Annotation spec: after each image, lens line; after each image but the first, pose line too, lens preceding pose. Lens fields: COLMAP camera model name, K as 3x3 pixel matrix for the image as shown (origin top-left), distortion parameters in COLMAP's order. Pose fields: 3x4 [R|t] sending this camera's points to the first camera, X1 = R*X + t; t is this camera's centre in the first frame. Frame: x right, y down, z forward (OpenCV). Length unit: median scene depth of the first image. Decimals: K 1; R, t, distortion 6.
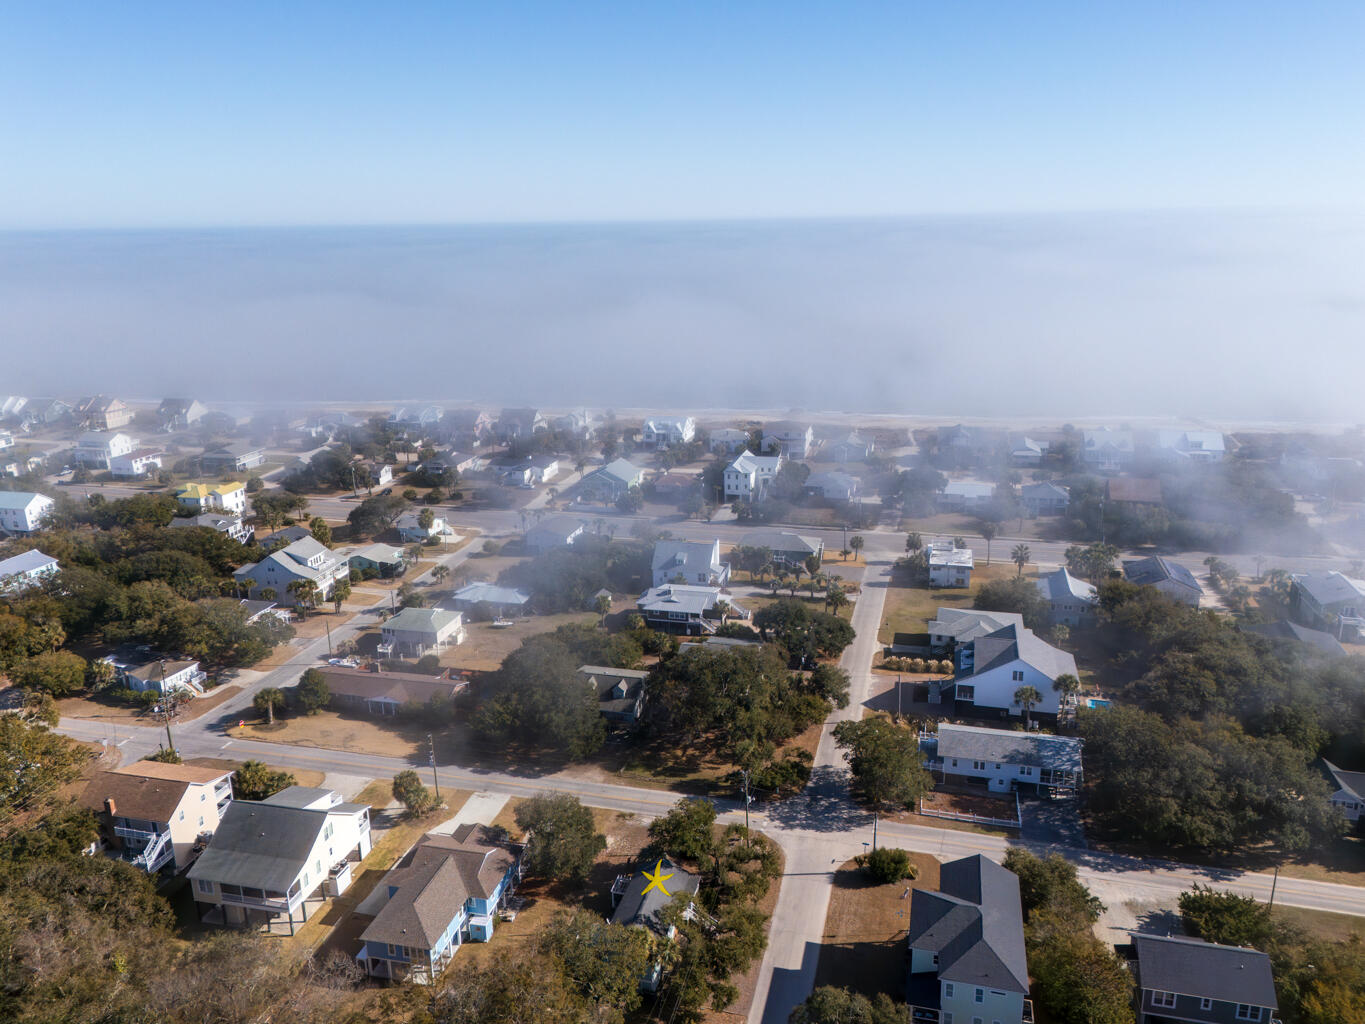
lens RADIAL K [[1006.5, 0, 685.5], [0, 1006.5, 512.6], [0, 0, 1]] dist [0.081470, -0.067880]
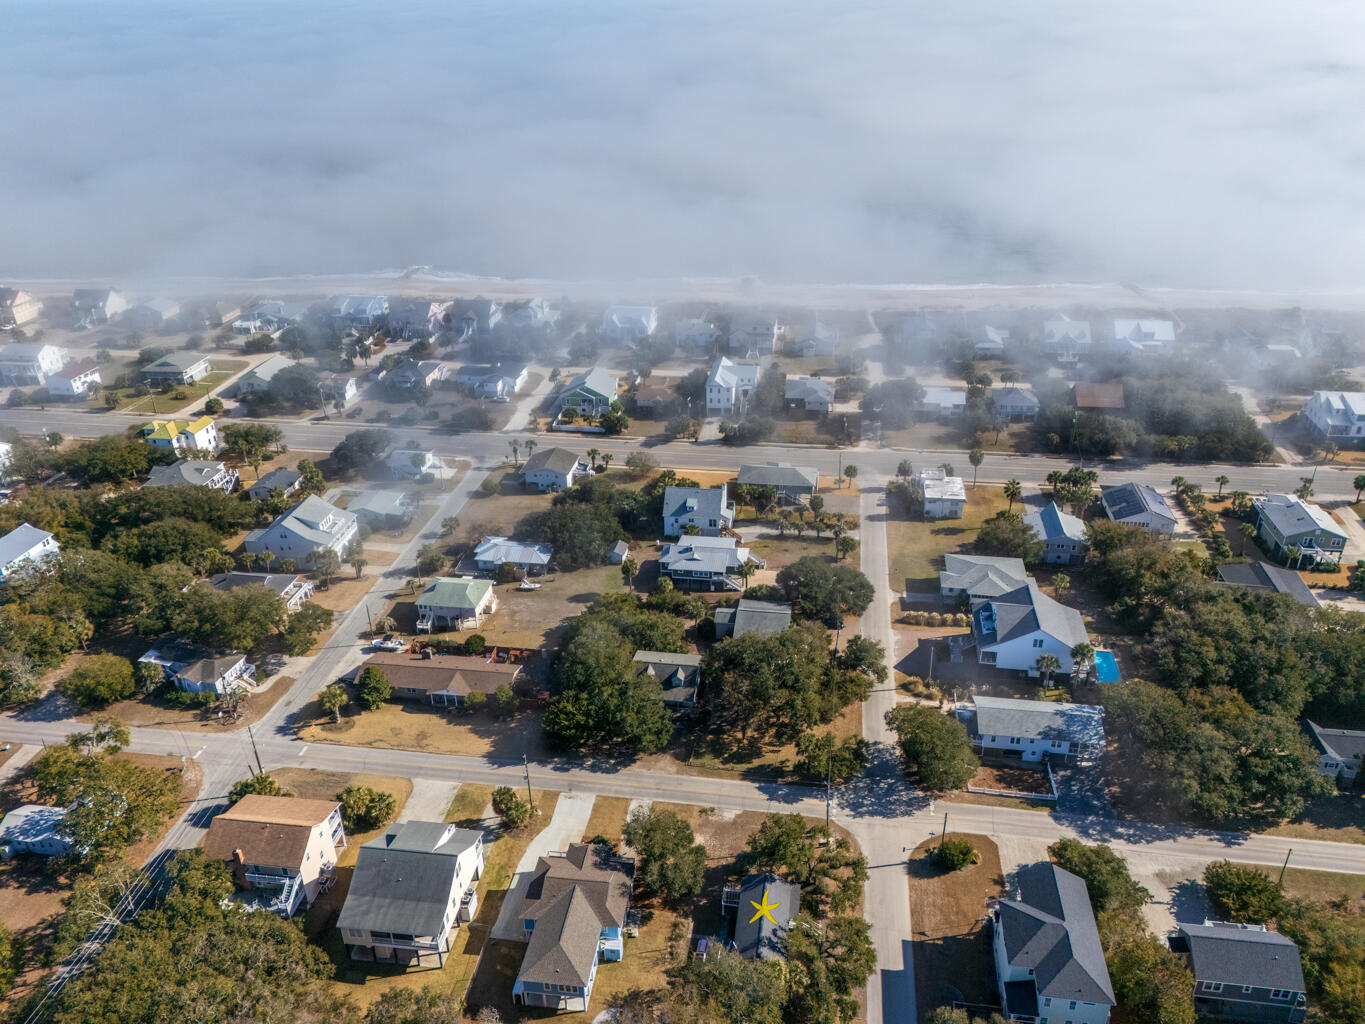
lens RADIAL K [[1006.5, 0, 686.6], [0, 1006.5, 510.4], [0, 0, 1]] dist [0.081470, -0.067880]
pose [[0.994362, -0.048466, 0.094312, -0.131059], [0.029529, 0.980815, 0.192692, -0.180631], [-0.101842, -0.188820, 0.976717, -0.007441]]
